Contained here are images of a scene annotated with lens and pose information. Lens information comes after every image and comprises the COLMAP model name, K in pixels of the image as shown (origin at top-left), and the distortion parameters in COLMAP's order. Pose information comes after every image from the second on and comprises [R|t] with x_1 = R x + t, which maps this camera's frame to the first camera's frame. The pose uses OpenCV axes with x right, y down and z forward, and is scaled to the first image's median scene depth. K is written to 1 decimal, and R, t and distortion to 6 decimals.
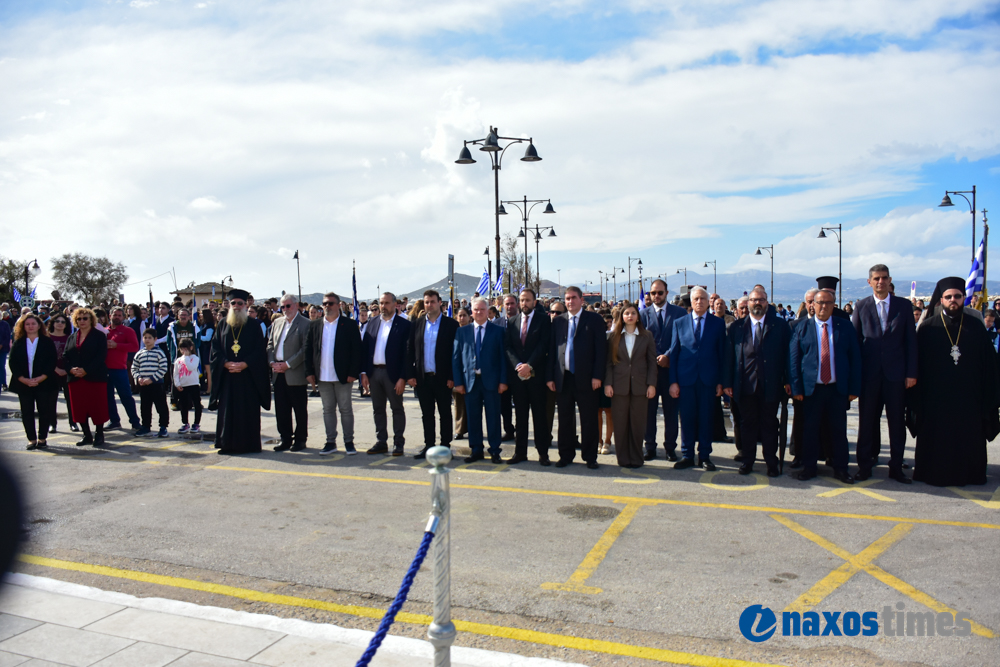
lens RADIAL K [[768.7, 0, 502.6], [0, 768.7, 335.1], [0, 0, 1]] dist [-0.025643, 0.003857]
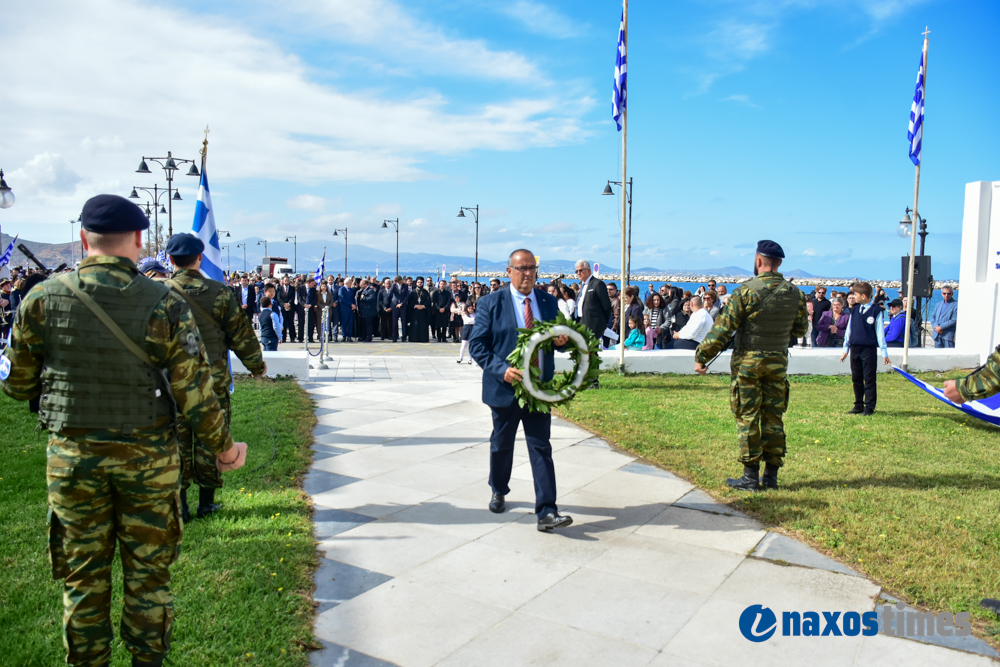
lens RADIAL K [[790.5, 0, 498.1], [0, 790.5, 333.1], [0, 0, 1]] dist [-0.027793, 0.000587]
pose [[0.859099, -0.008936, 0.511732, -0.664984], [-0.009369, 0.999405, 0.033180, 0.035623], [-0.511724, -0.033299, 0.858504, -1.631483]]
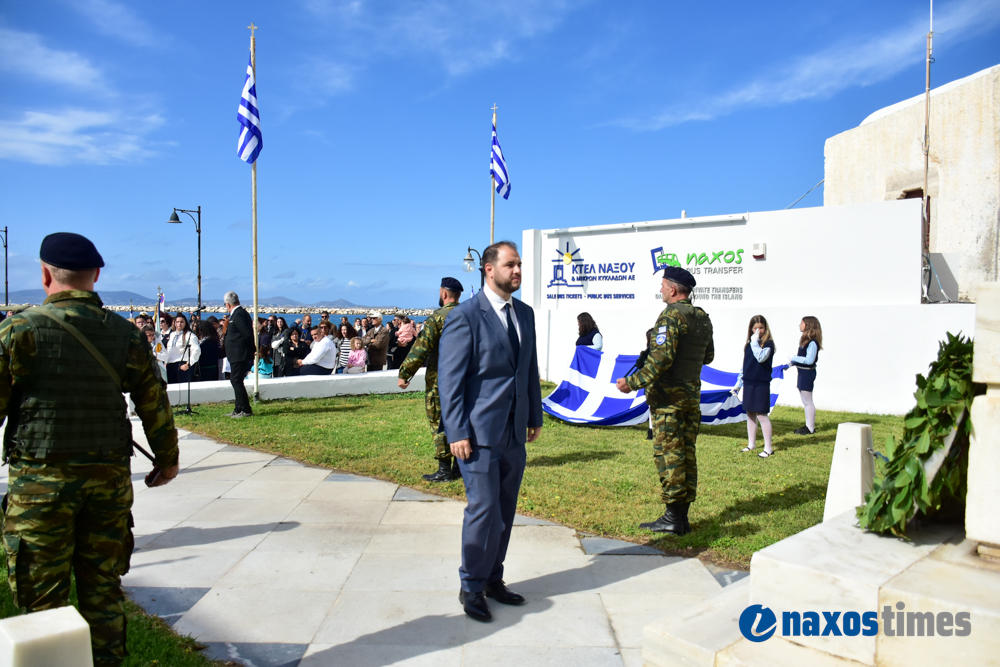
lens RADIAL K [[790.5, 0, 498.1], [0, 790.5, 333.1], [0, 0, 1]] dist [-0.027793, 0.000587]
pose [[0.457534, -0.006043, 0.889172, -0.843617], [0.017754, 0.999840, -0.002341, 0.038459], [-0.889015, 0.016857, 0.457568, -1.597252]]
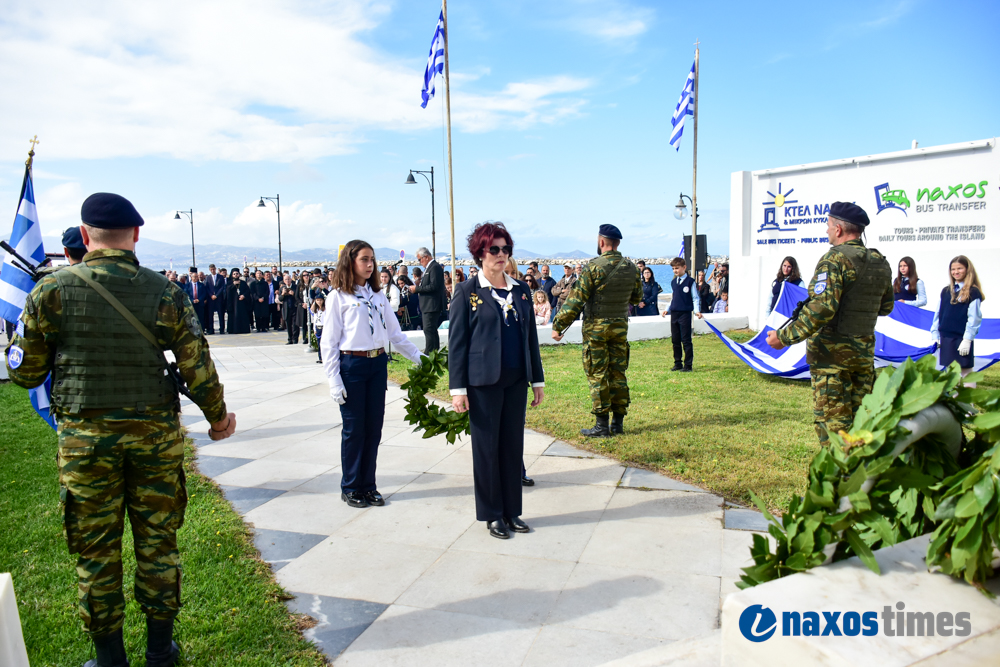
lens RADIAL K [[768.7, 0, 502.6], [0, 768.7, 335.1], [0, 0, 1]] dist [-0.025643, 0.003857]
pose [[0.694457, -0.062931, 0.716777, -0.753711], [0.029486, 0.997820, 0.059037, 0.039250], [-0.718930, -0.019864, 0.694799, -1.630960]]
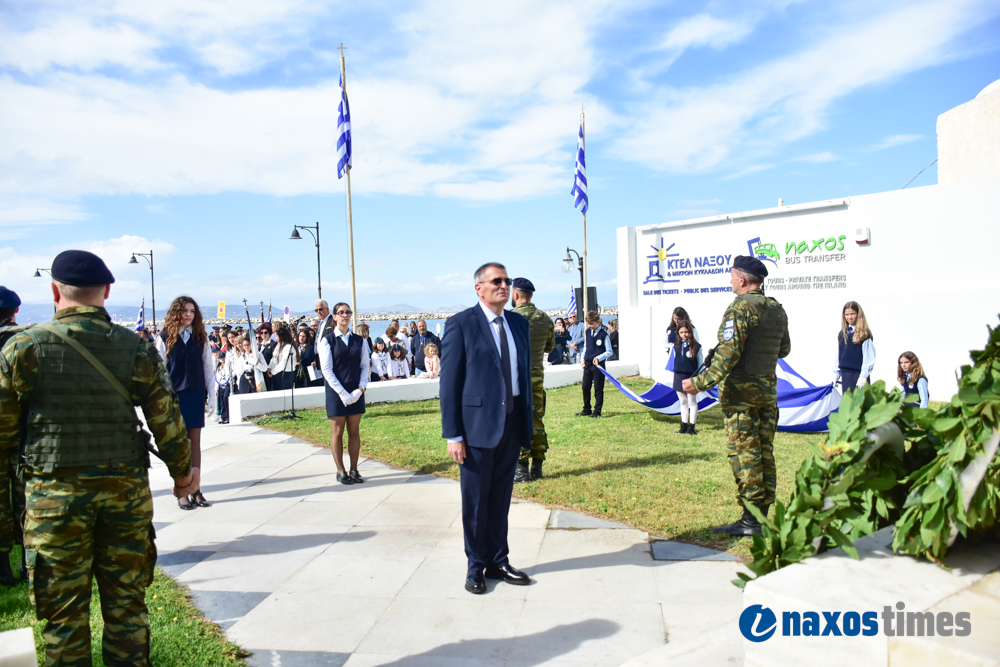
lens RADIAL K [[768.7, 0, 502.6], [0, 768.7, 335.1], [0, 0, 1]] dist [-0.025643, 0.003857]
pose [[0.577783, -0.026062, 0.815774, -0.795496], [0.052304, 0.998618, -0.005141, 0.040271], [-0.814513, 0.045639, 0.578348, -1.618994]]
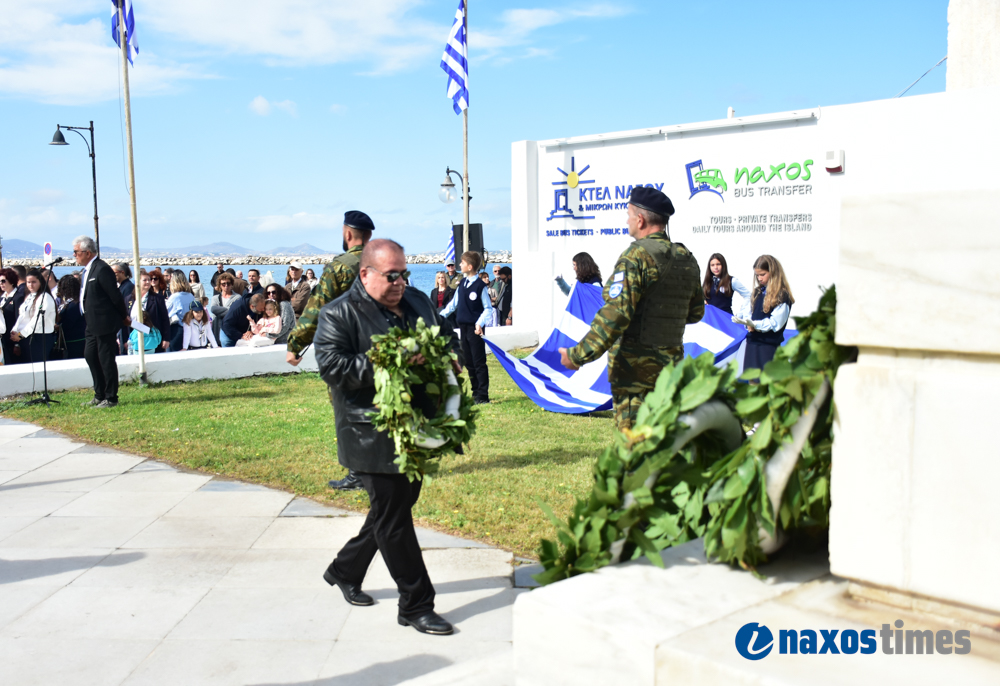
lens RADIAL K [[1074.7, 0, 467.2], [0, 1074.7, 359.5], [0, 0, 1]] dist [-0.008186, 0.022640]
pose [[0.499685, -0.075621, 0.862900, -0.798759], [0.039498, 0.997135, 0.064512, 0.040995], [-0.865306, 0.001847, 0.501240, -1.654849]]
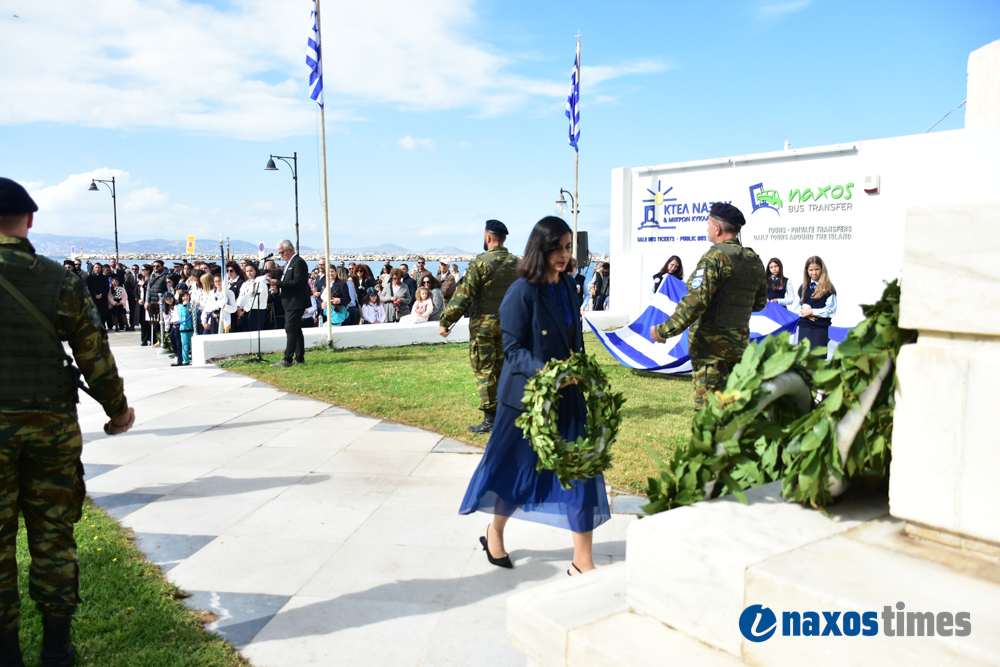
lens RADIAL K [[819.5, 0, 500.4], [0, 819.5, 334.3], [0, 0, 1]] dist [0.020321, -0.007633]
pose [[0.573797, -0.063460, 0.816535, -0.796933], [0.024186, 0.997872, 0.060557, 0.041710], [-0.818640, -0.014999, 0.574110, -1.647470]]
